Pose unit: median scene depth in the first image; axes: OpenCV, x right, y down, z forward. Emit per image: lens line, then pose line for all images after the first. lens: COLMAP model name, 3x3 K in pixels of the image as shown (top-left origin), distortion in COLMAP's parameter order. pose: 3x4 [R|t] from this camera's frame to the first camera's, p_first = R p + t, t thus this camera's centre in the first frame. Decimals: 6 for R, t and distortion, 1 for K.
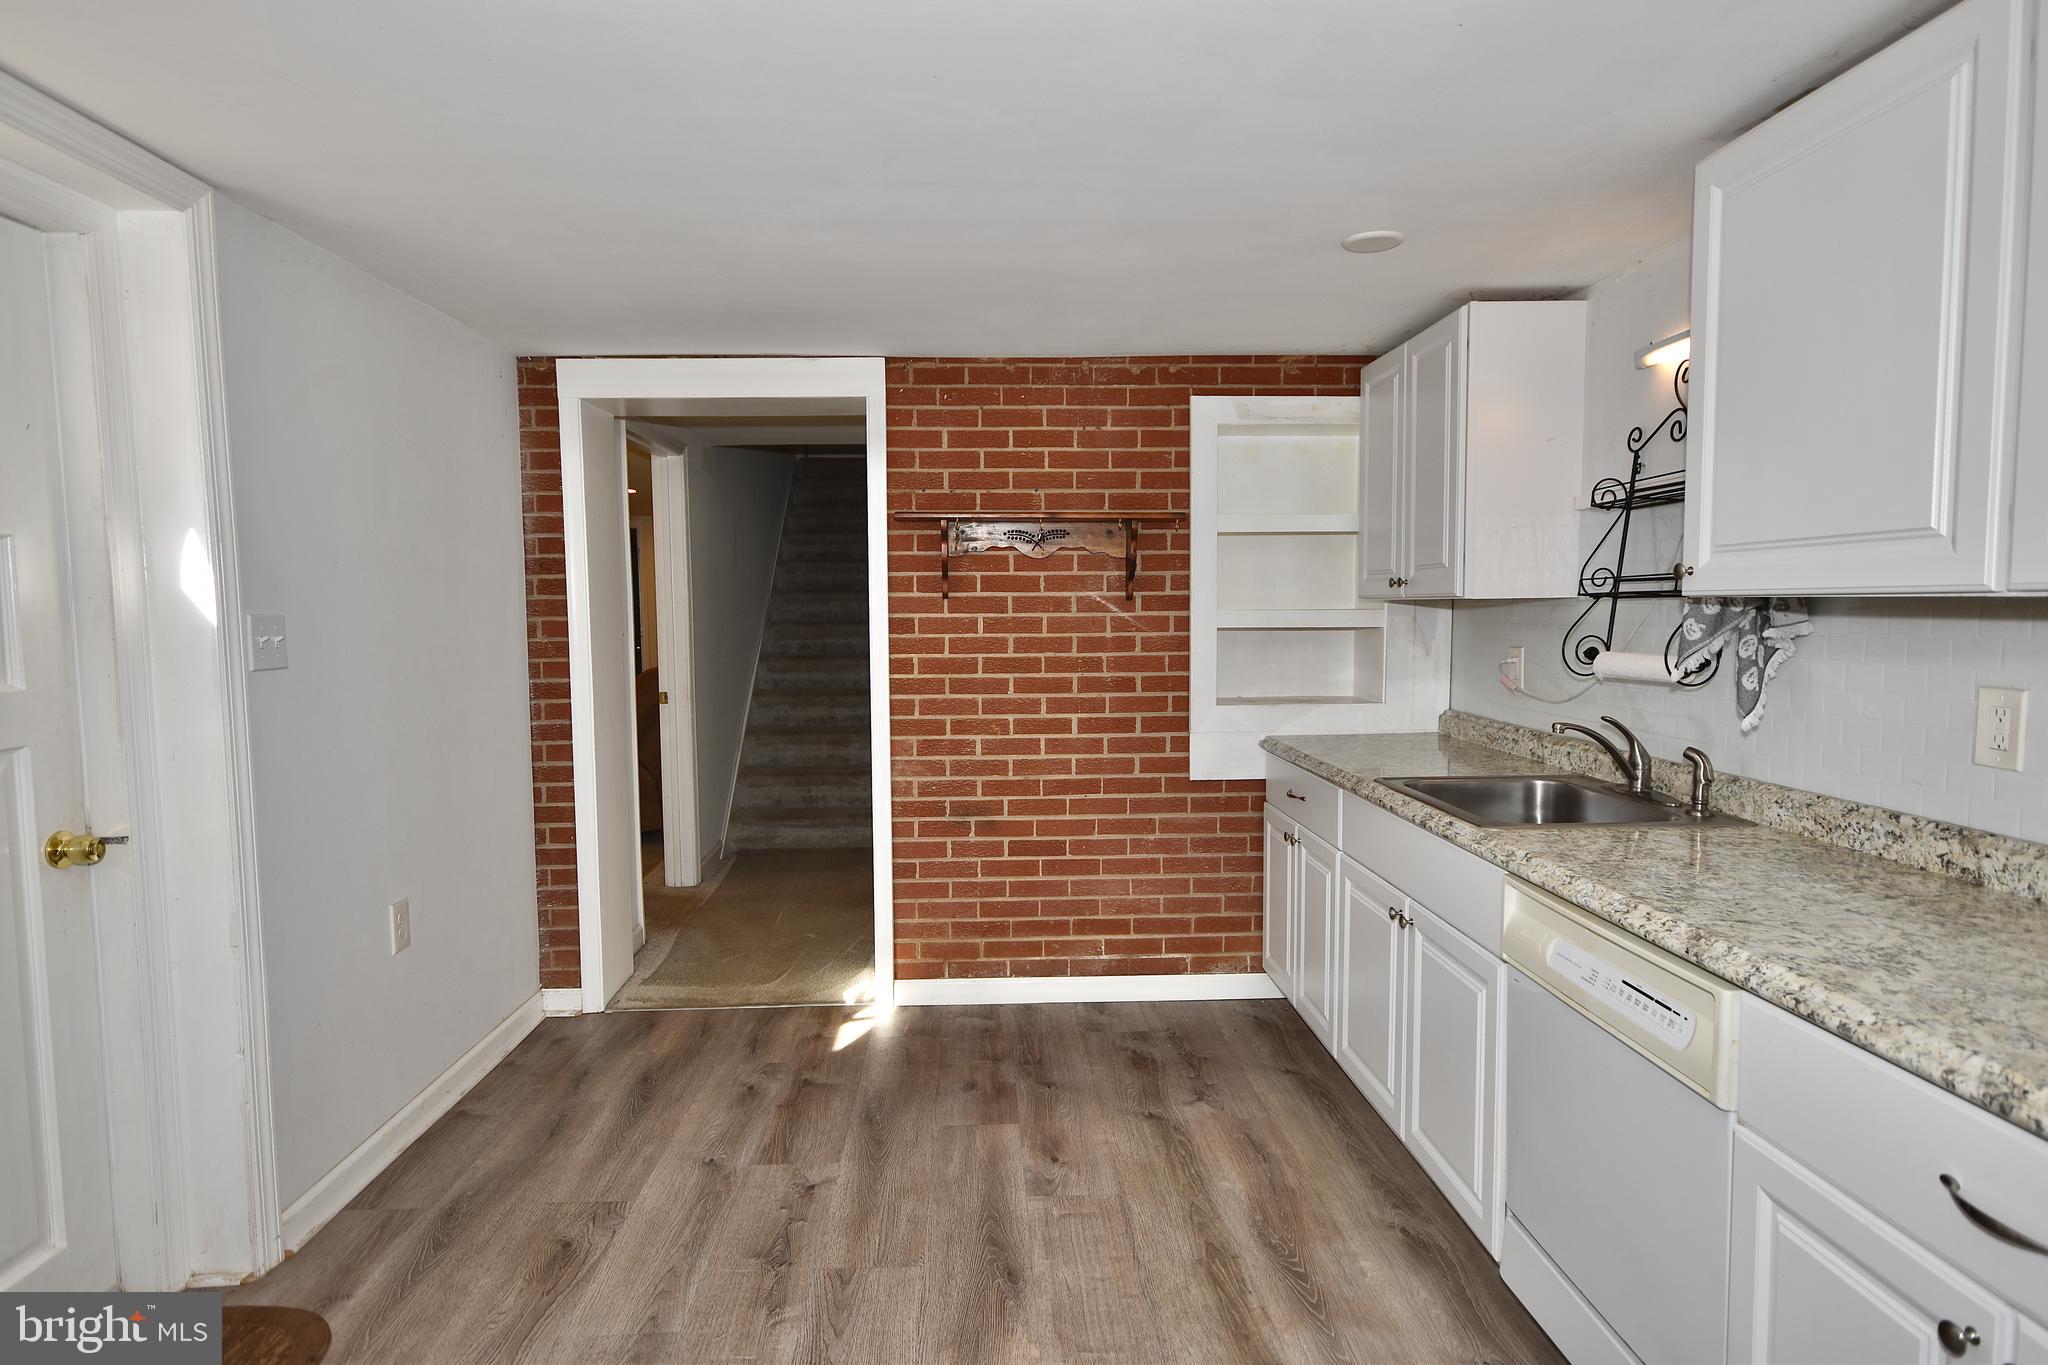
lens RADIAL K [[1099.8, 0, 1034.0], [0, 1099.8, 684.9], [0, 0, 1]] dist [-0.001287, 0.000424]
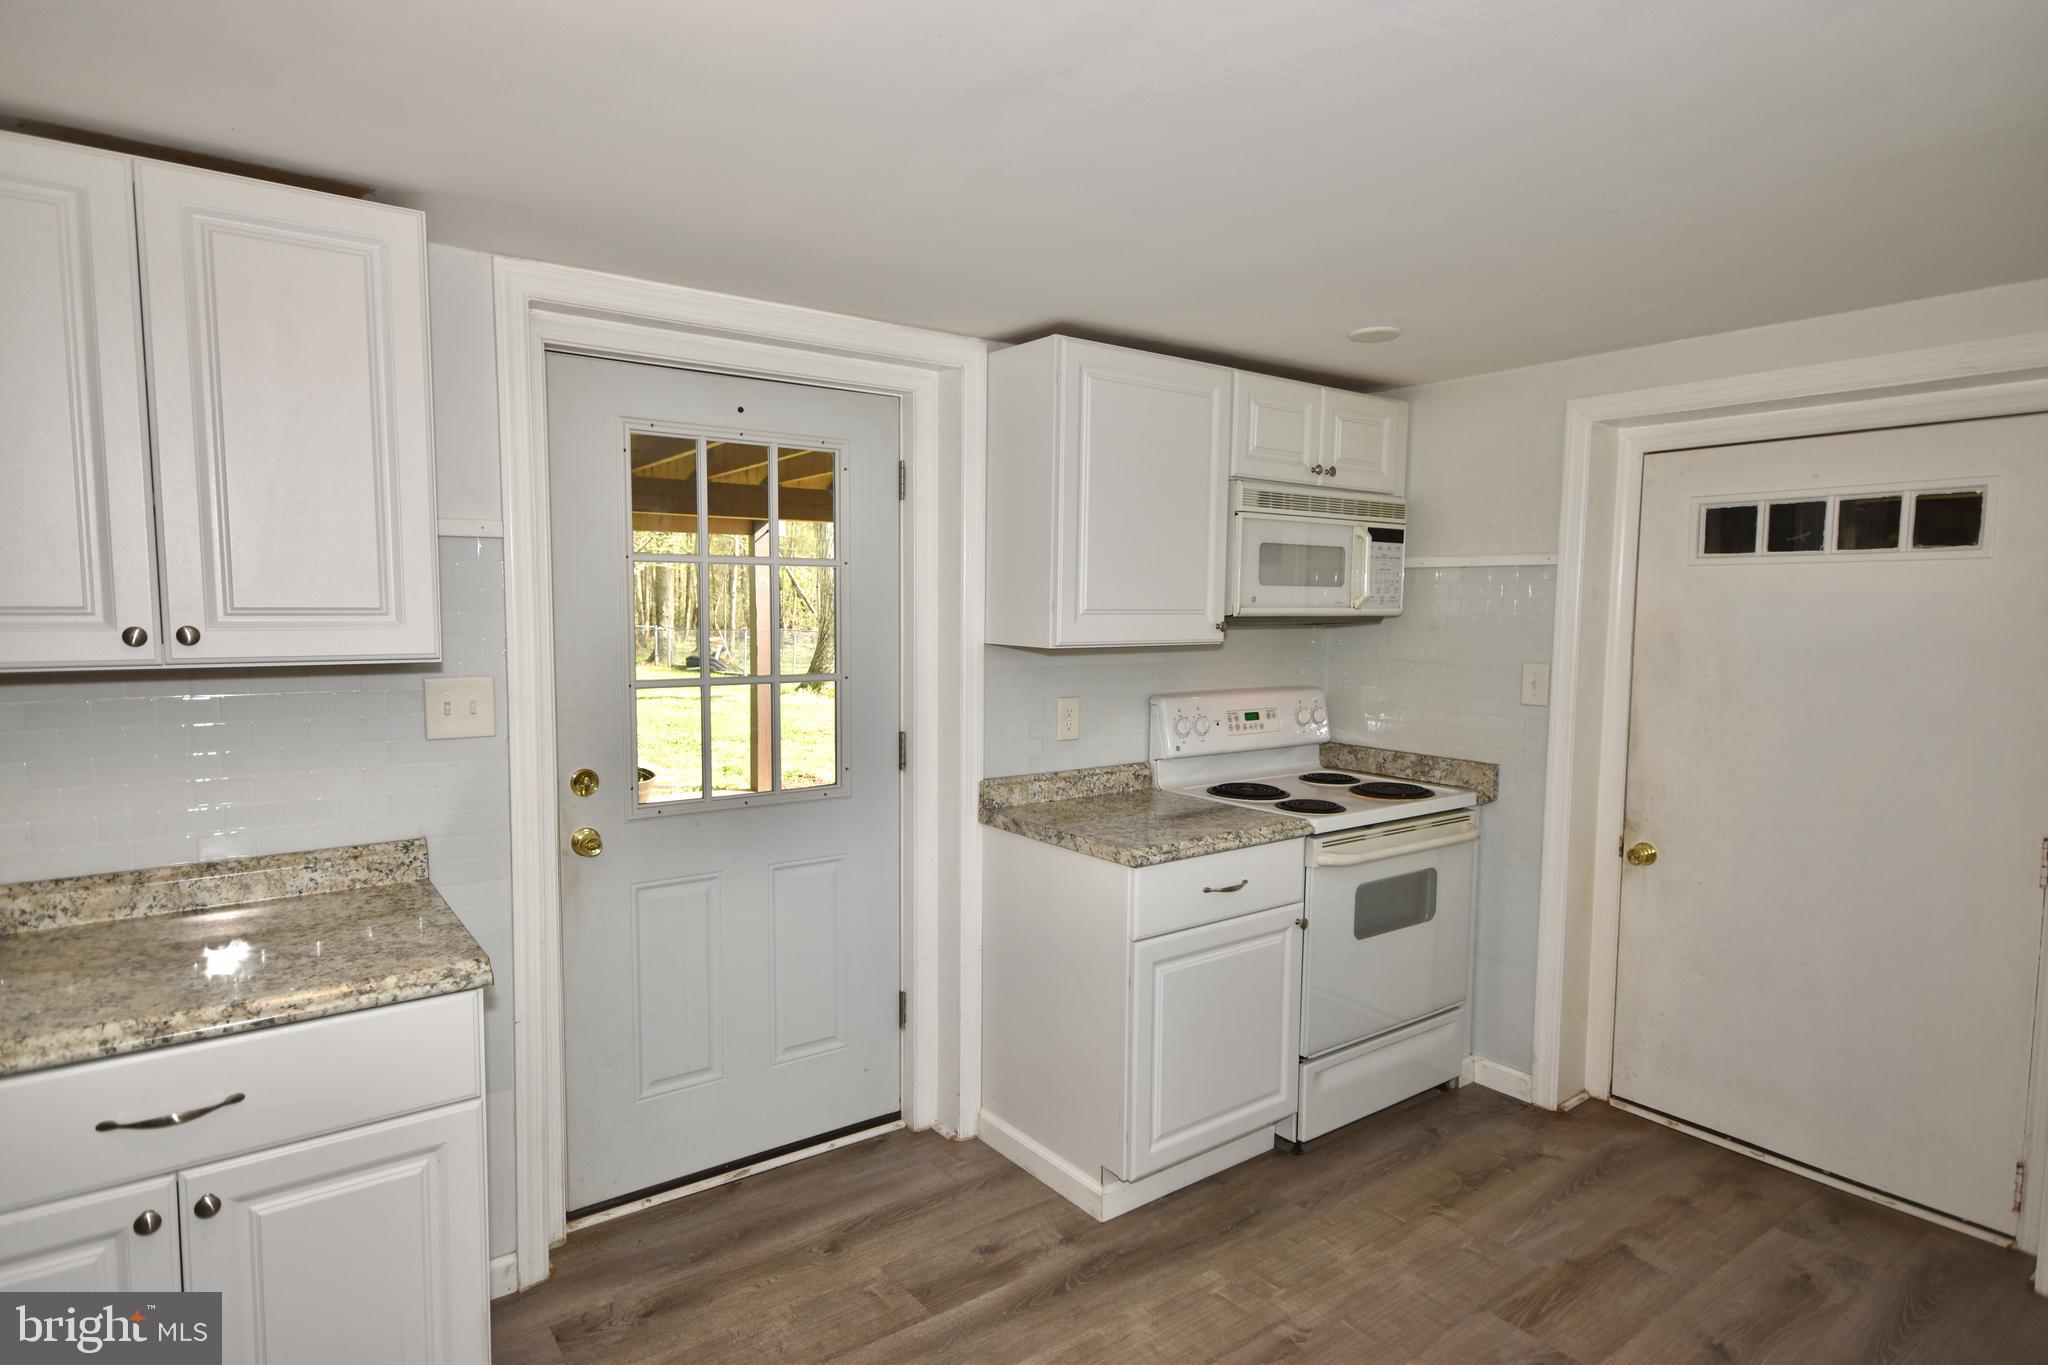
lens RADIAL K [[1099.8, 0, 1012.1], [0, 1099.8, 689.0], [0, 0, 1]] dist [-0.001287, 0.000424]
pose [[-0.556284, -0.061818, 0.828690, -0.257402], [0.057346, 0.991996, 0.112495, -0.047638], [-0.829011, 0.110102, -0.548286, 0.238077]]
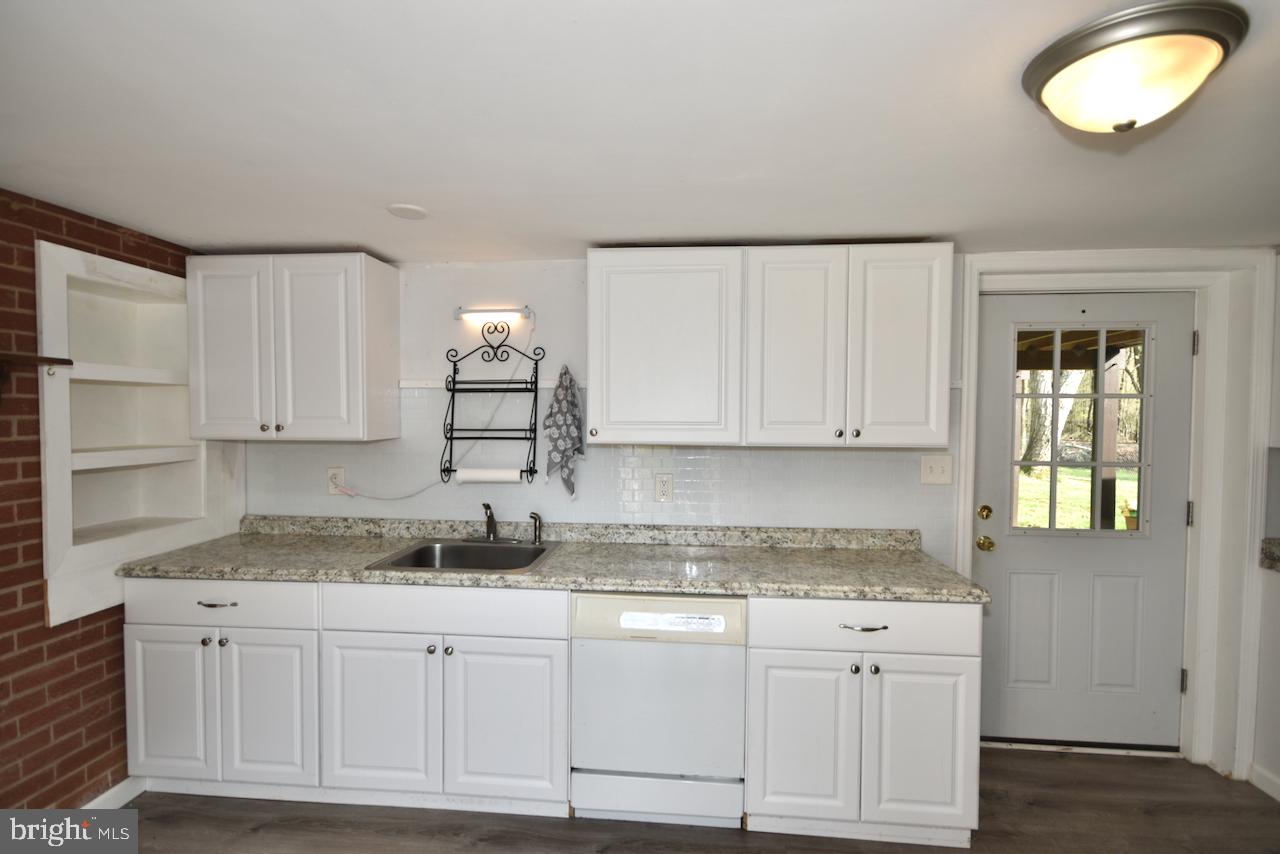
lens RADIAL K [[607.1, 0, 640.8], [0, 607.1, 429.3], [0, 0, 1]] dist [0.004655, -0.006606]
pose [[0.134248, -0.016404, 0.990812, -0.325291], [0.065228, 0.997841, 0.007683, -0.060665], [-0.988799, 0.063597, 0.135028, 0.397653]]
